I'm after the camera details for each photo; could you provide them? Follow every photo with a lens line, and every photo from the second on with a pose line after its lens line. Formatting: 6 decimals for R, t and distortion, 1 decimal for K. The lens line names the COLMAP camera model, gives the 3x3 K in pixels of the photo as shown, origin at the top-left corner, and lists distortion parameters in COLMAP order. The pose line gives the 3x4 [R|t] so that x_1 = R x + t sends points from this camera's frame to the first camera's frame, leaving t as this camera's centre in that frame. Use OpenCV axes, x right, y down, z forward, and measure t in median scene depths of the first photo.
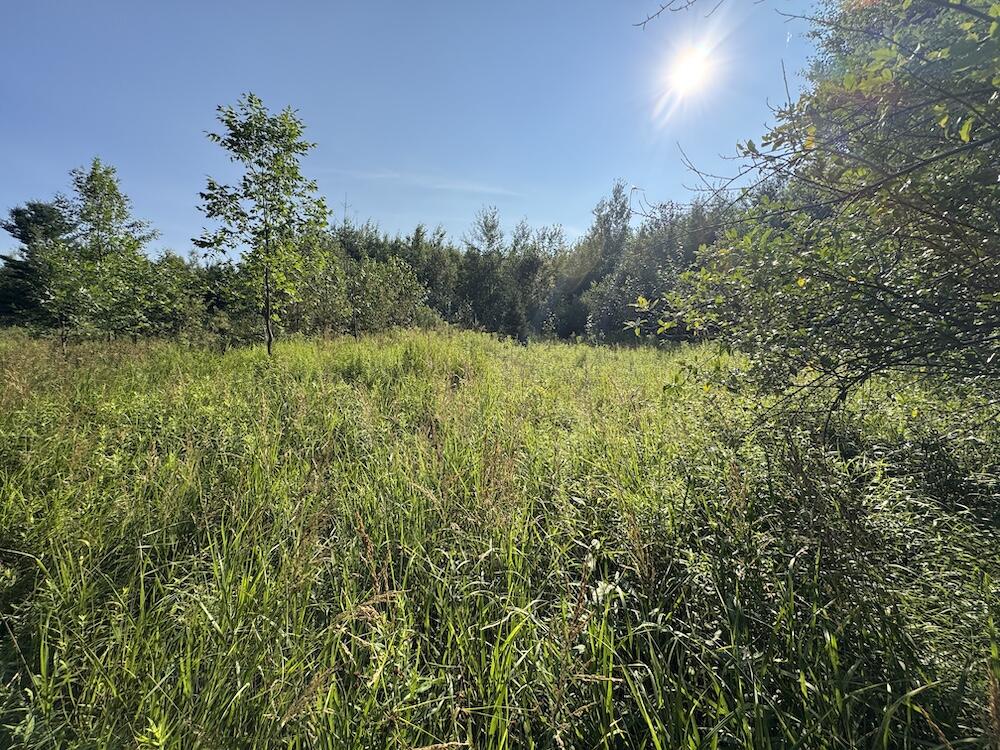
lens RADIAL K [[399.6, 0, 499.7], [0, 399.6, 374.1], [0, 0, 1]] dist [-0.001421, 0.000374]
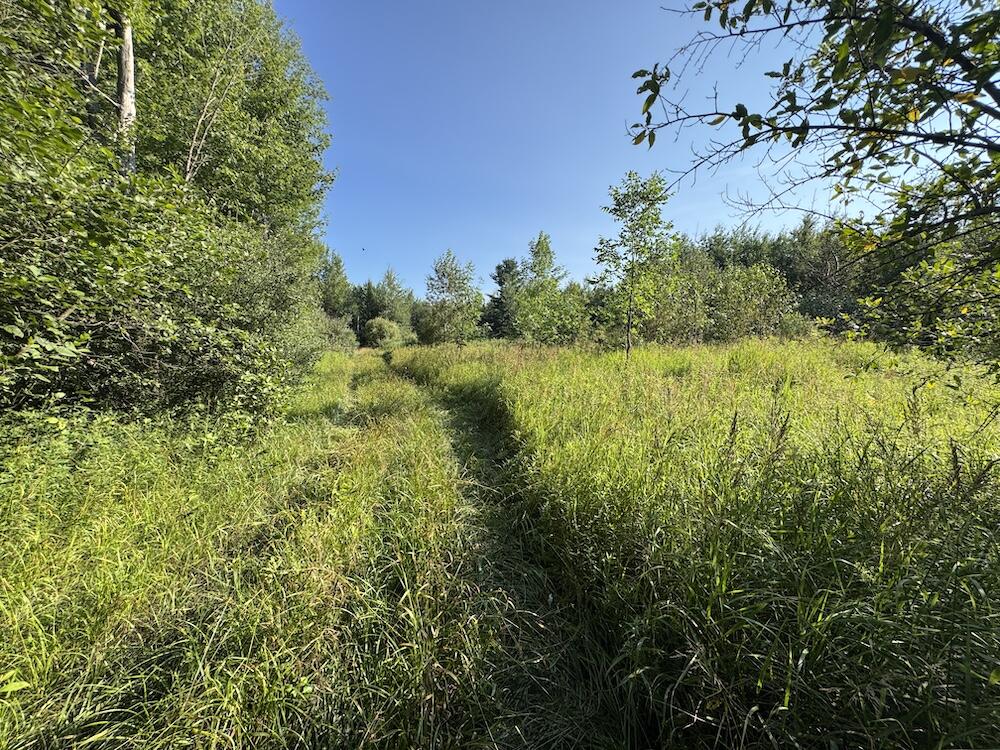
lens RADIAL K [[399.6, 0, 500.0], [0, 399.6, 374.6], [0, 0, 1]] dist [-0.001421, 0.000374]
pose [[0.658251, 0.061827, -0.750255, 0.101366], [-0.080372, 0.996697, 0.011620, 0.016792], [0.748495, 0.052651, 0.661047, -0.137505]]
